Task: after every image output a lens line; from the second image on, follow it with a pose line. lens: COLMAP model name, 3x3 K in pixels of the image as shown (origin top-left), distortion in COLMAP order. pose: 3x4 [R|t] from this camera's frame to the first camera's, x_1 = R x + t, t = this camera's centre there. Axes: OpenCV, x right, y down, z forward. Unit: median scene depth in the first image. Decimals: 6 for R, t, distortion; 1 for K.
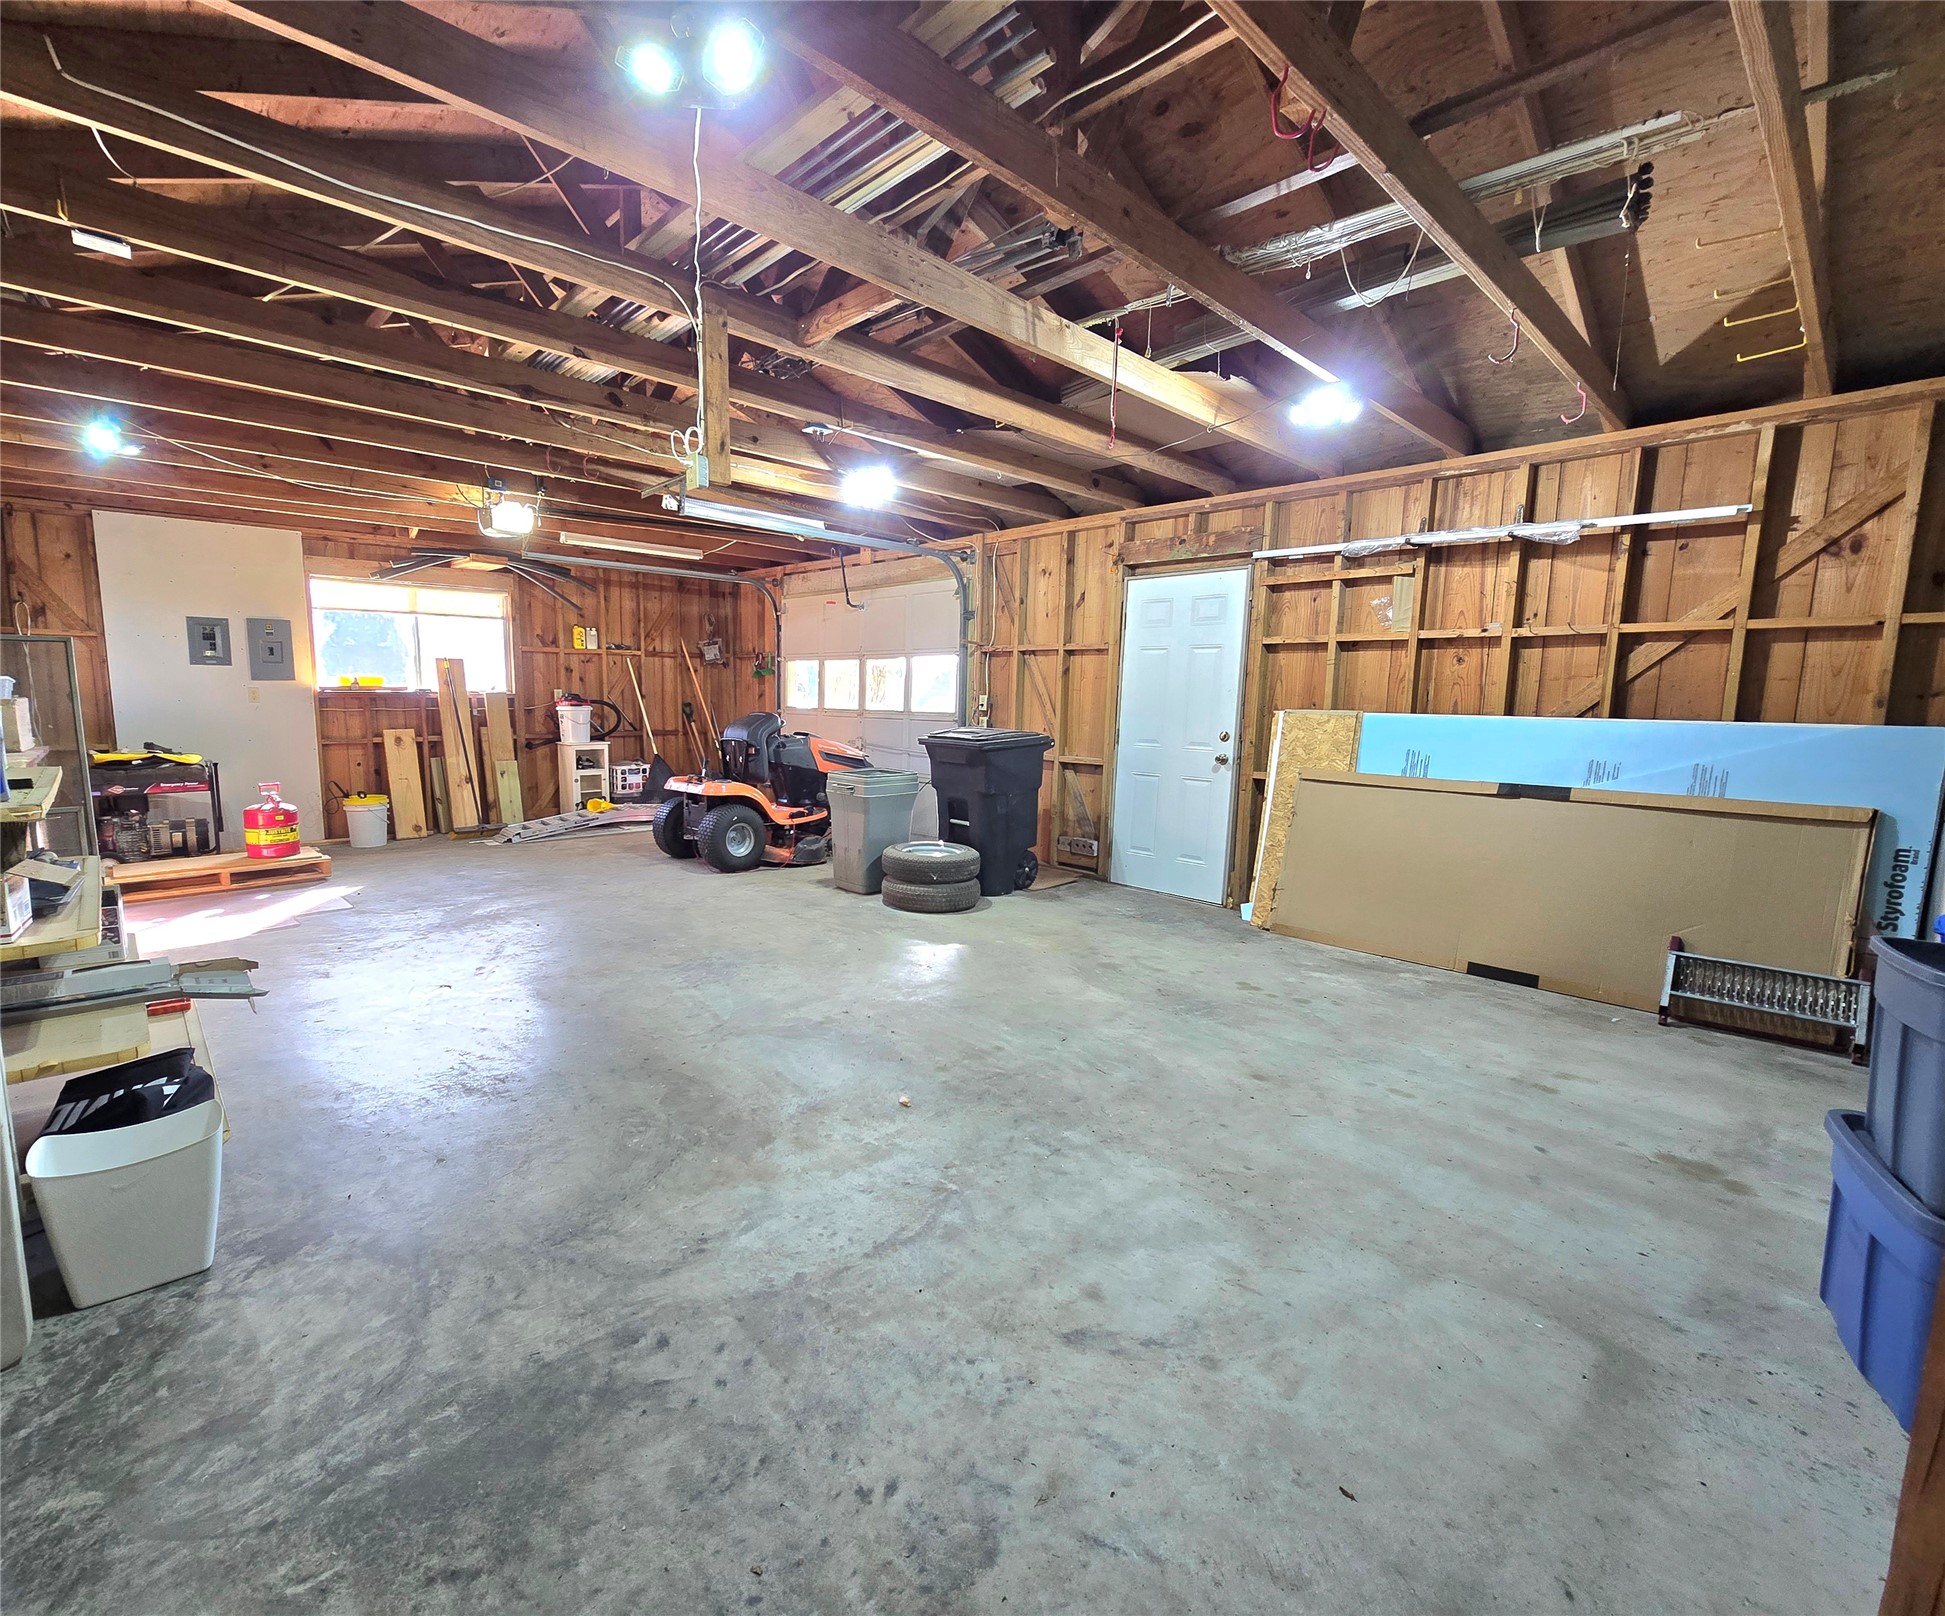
lens RADIAL K [[799.3, 0, 972.5], [0, 799.3, 808.0], [0, 0, 1]] dist [-0.003116, -0.000804]
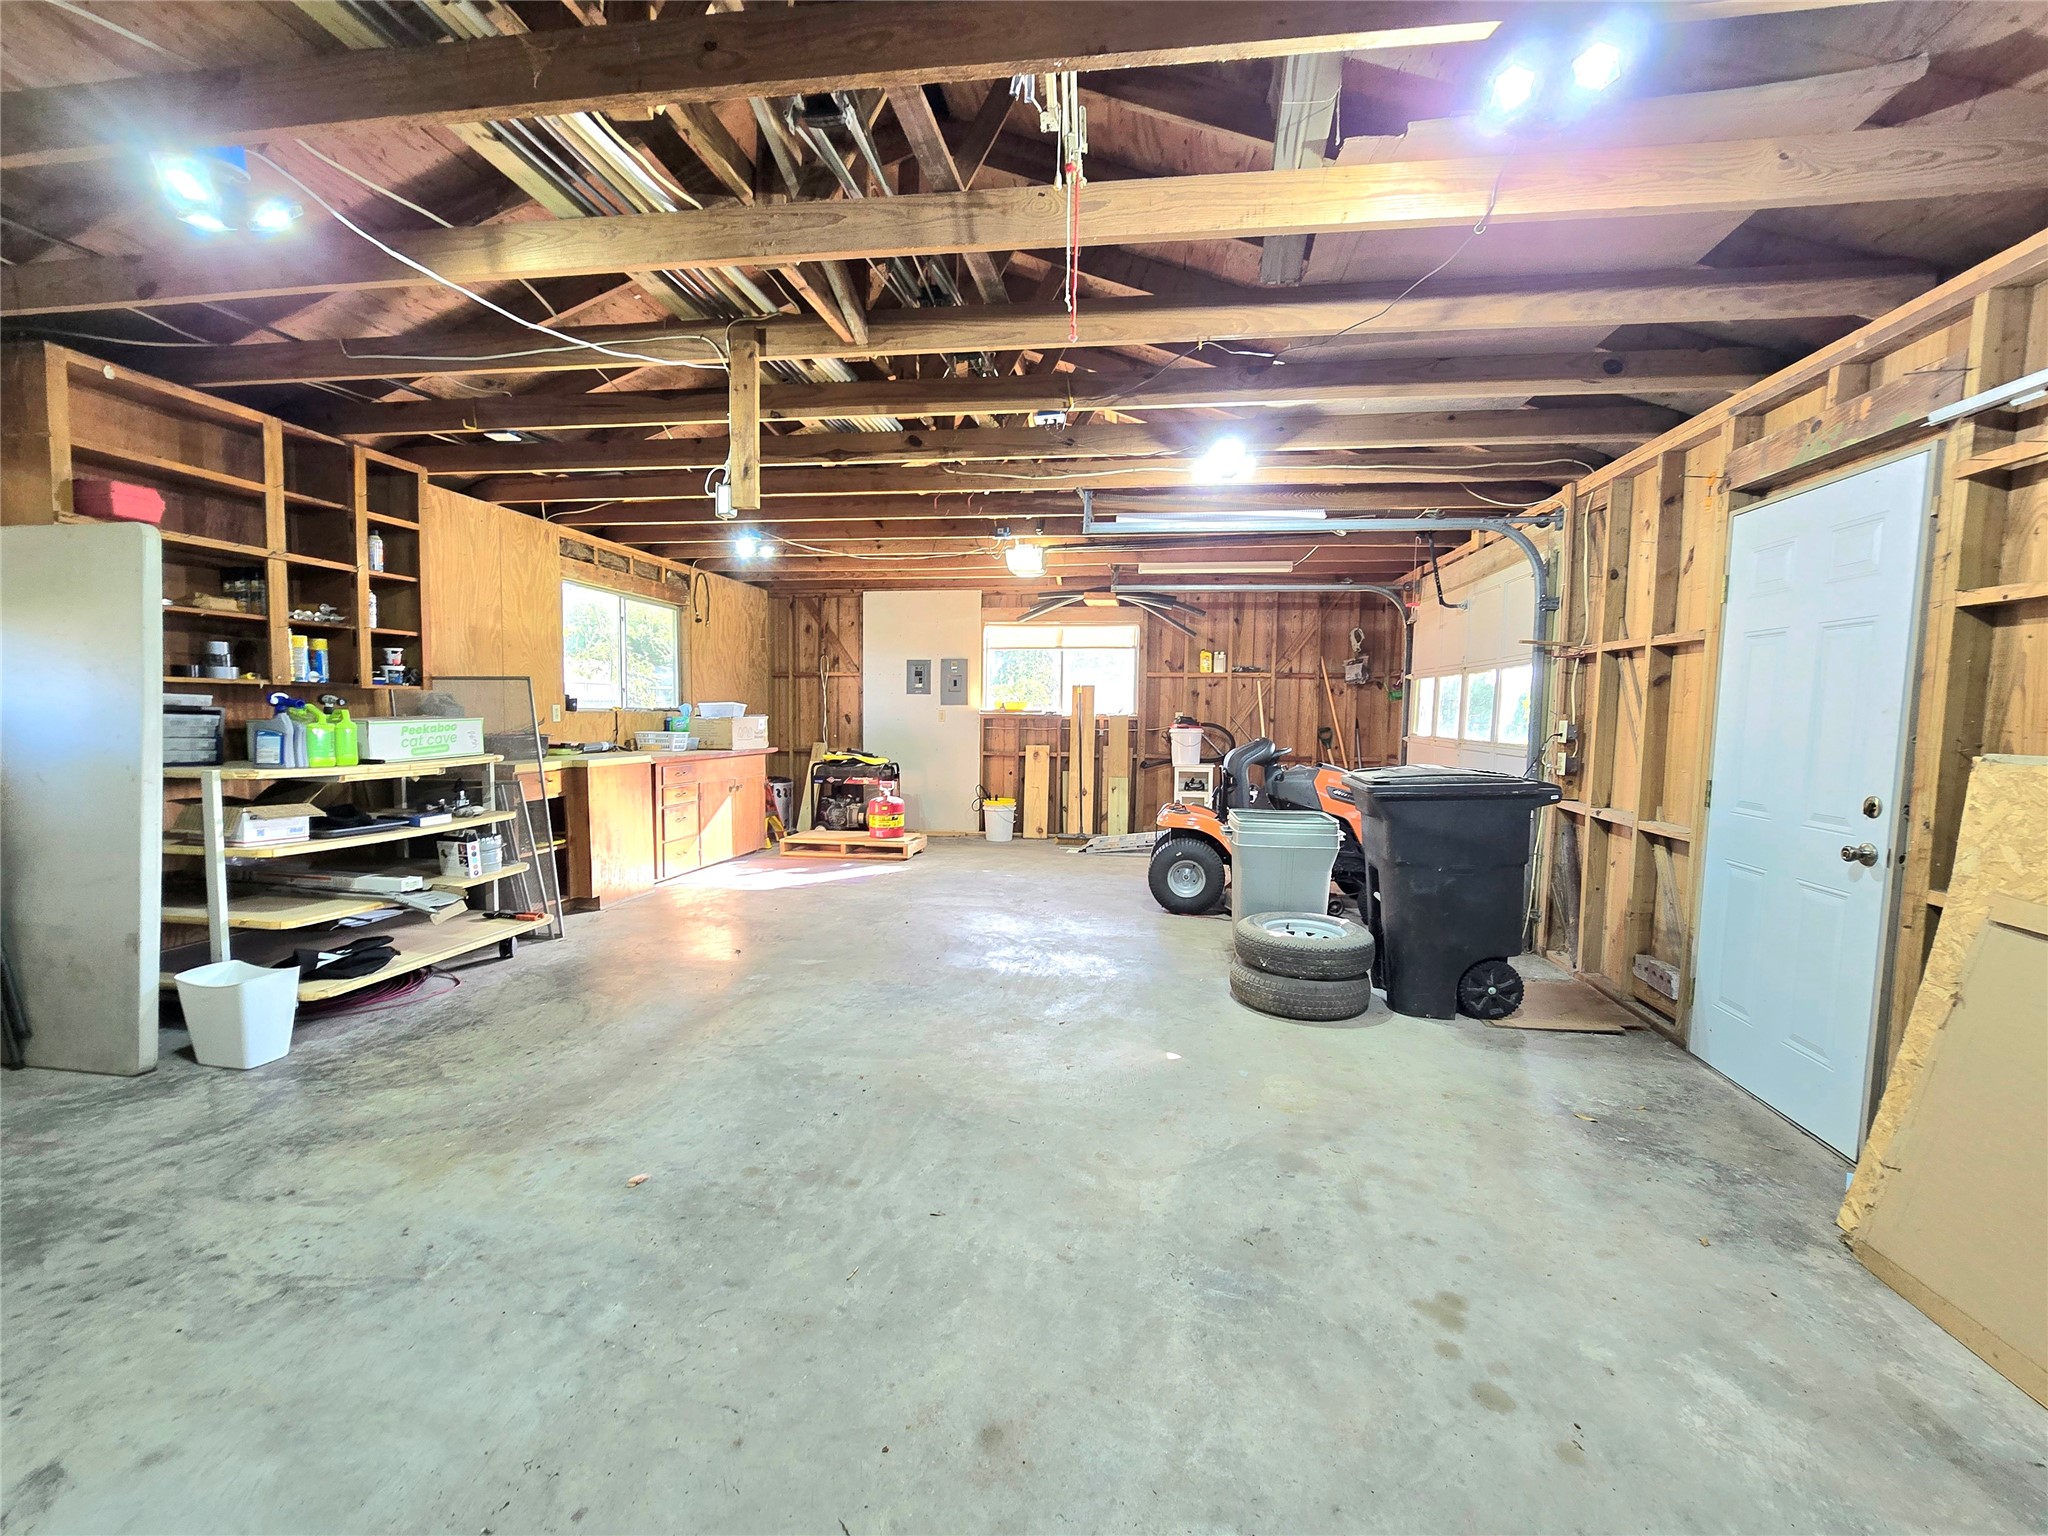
lens RADIAL K [[844.0, 0, 1024.0], [0, 844.0, 768.0], [0, 0, 1]] dist [-0.003074, 0.000225]
pose [[0.647162, 0.049858, -0.760721, 0.325153], [-0.113644, 0.993019, -0.031596, -0.034675], [0.753835, 0.106899, 0.648310, 0.258730]]
